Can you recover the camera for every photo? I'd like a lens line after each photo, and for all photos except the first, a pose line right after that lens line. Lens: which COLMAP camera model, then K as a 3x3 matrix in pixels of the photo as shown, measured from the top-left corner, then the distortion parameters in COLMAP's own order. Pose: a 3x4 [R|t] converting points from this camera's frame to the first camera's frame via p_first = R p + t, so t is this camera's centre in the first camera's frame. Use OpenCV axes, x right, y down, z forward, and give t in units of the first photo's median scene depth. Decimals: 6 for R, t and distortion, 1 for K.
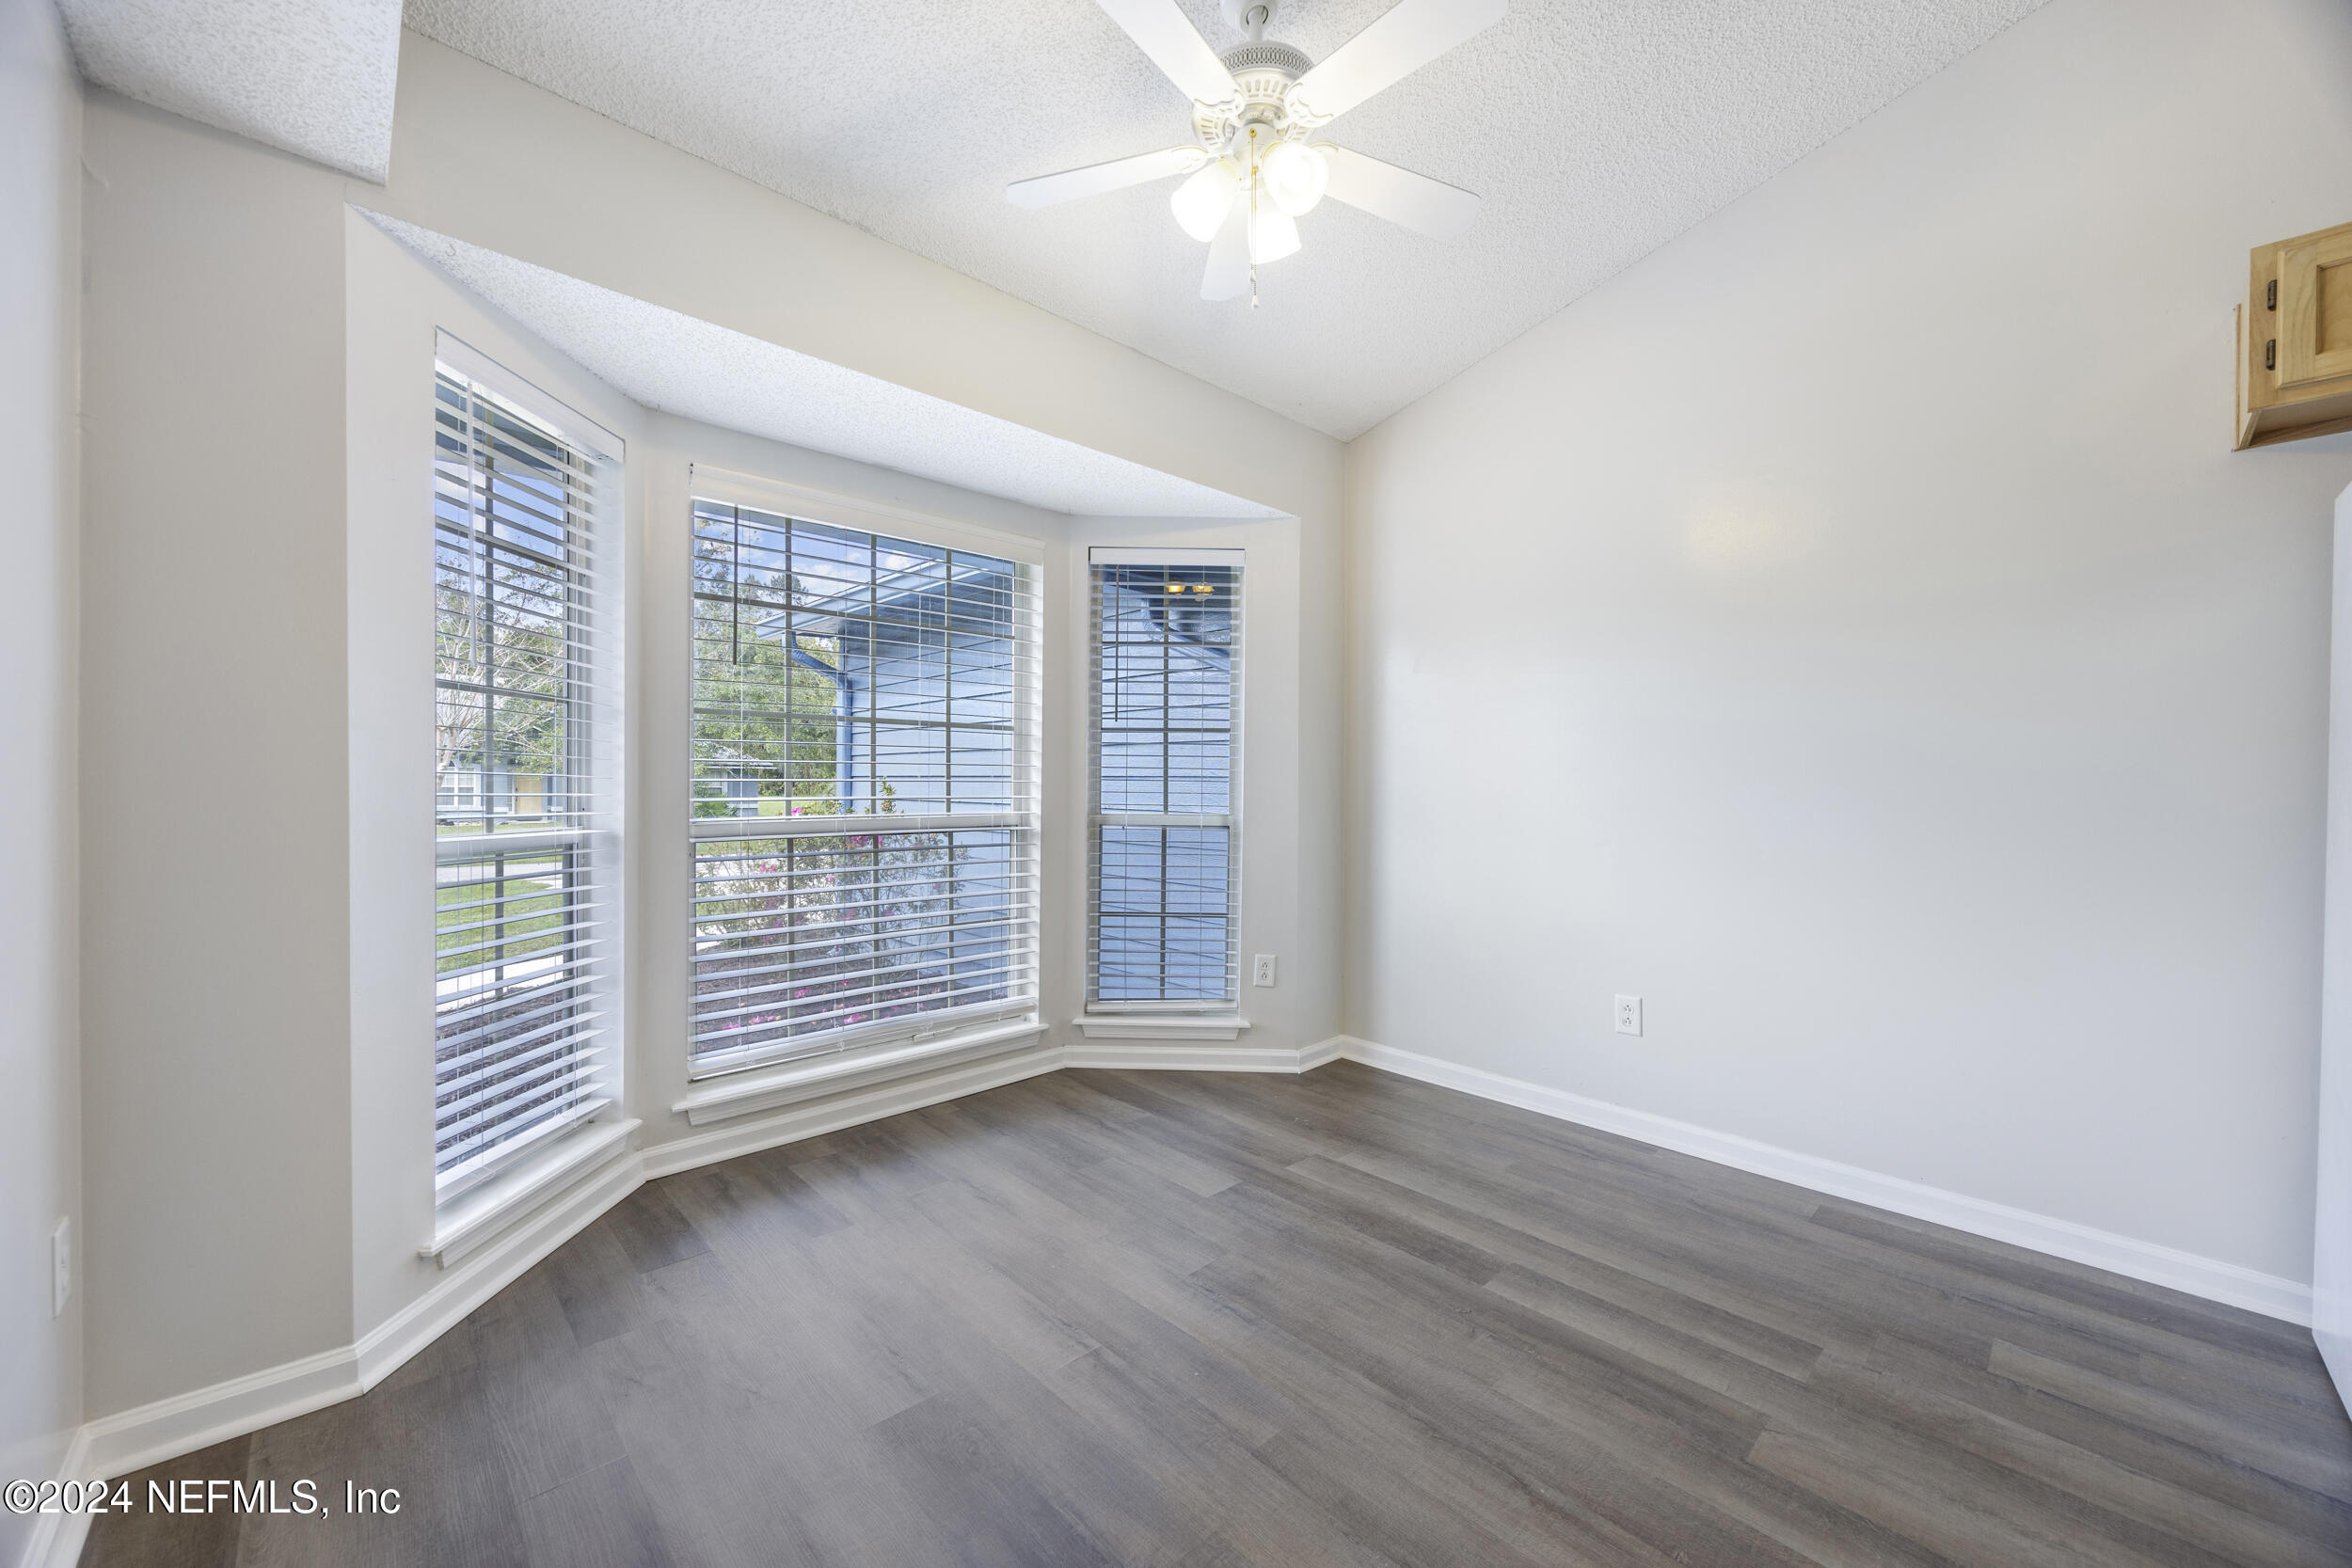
lens RADIAL K [[882.6, 0, 1154.2], [0, 882.6, 789.4], [0, 0, 1]] dist [-0.003153, -0.000355]
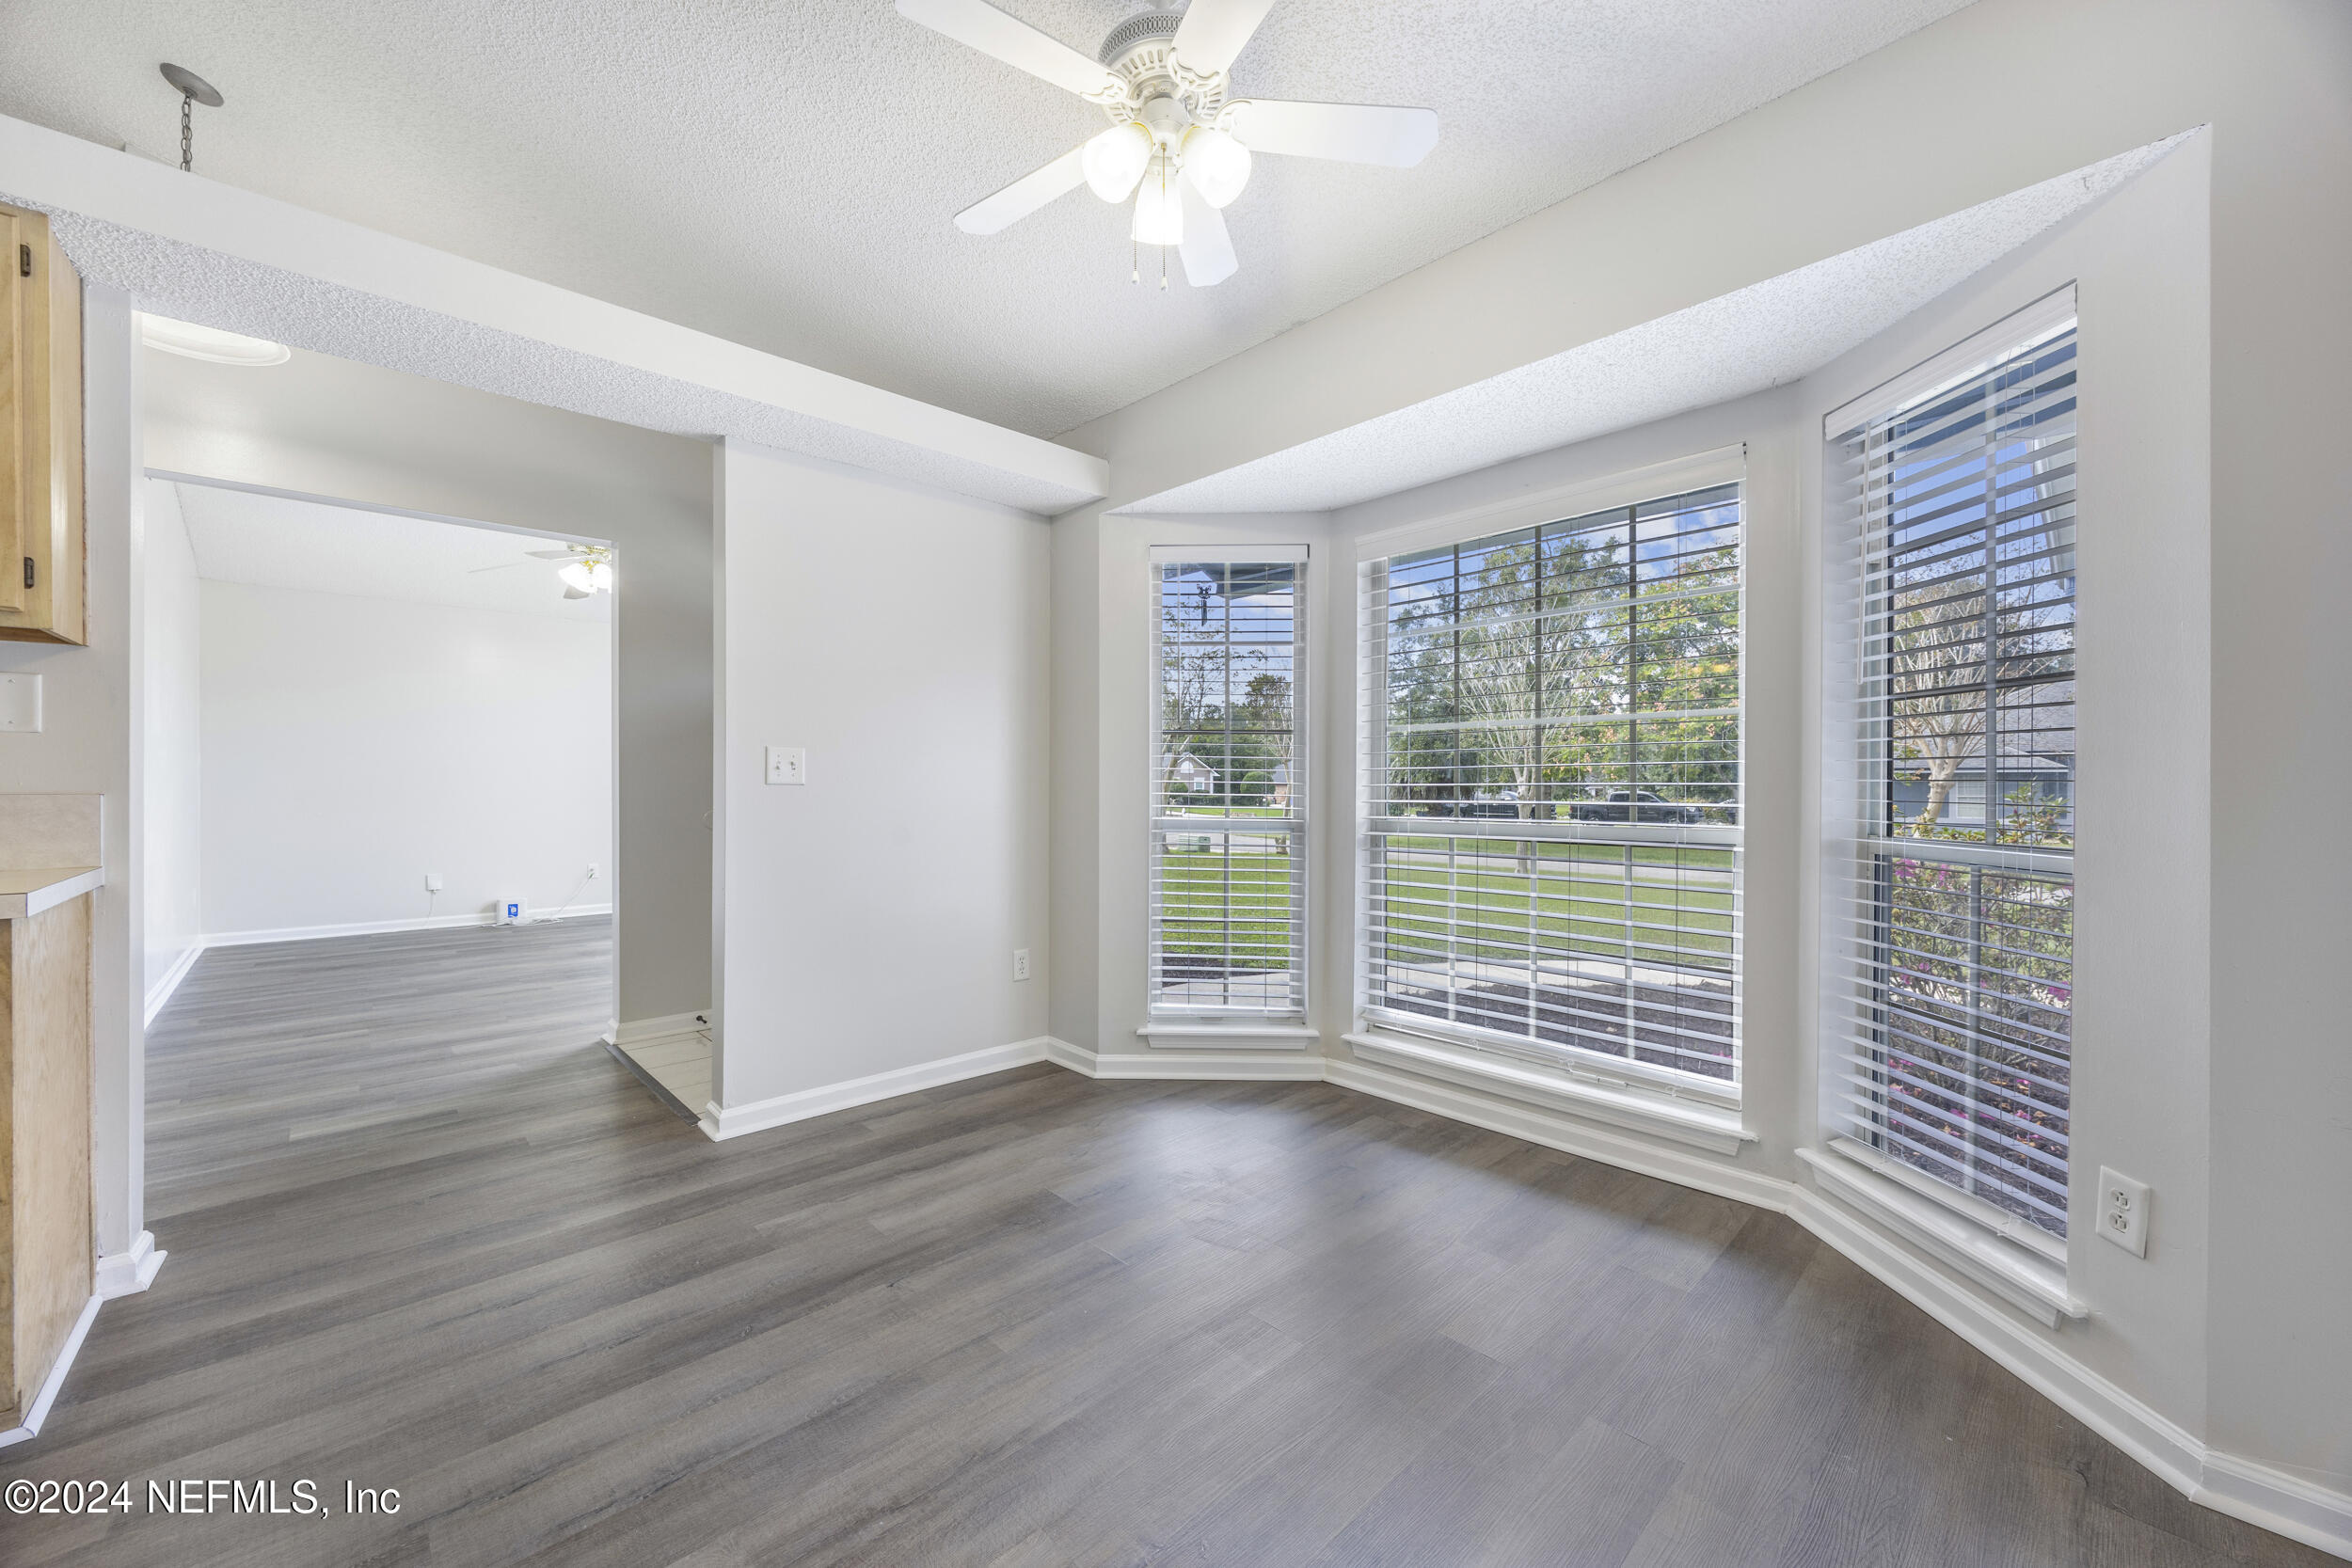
lens RADIAL K [[882.6, 0, 1148.2], [0, 882.6, 784.5], [0, 0, 1]] dist [-0.003153, -0.000355]
pose [[0.008743, -0.007180, -0.999936, 0.621556], [-0.008232, 0.999940, -0.007252, 0.000360], [0.999928, 0.008295, 0.008684, 0.566526]]
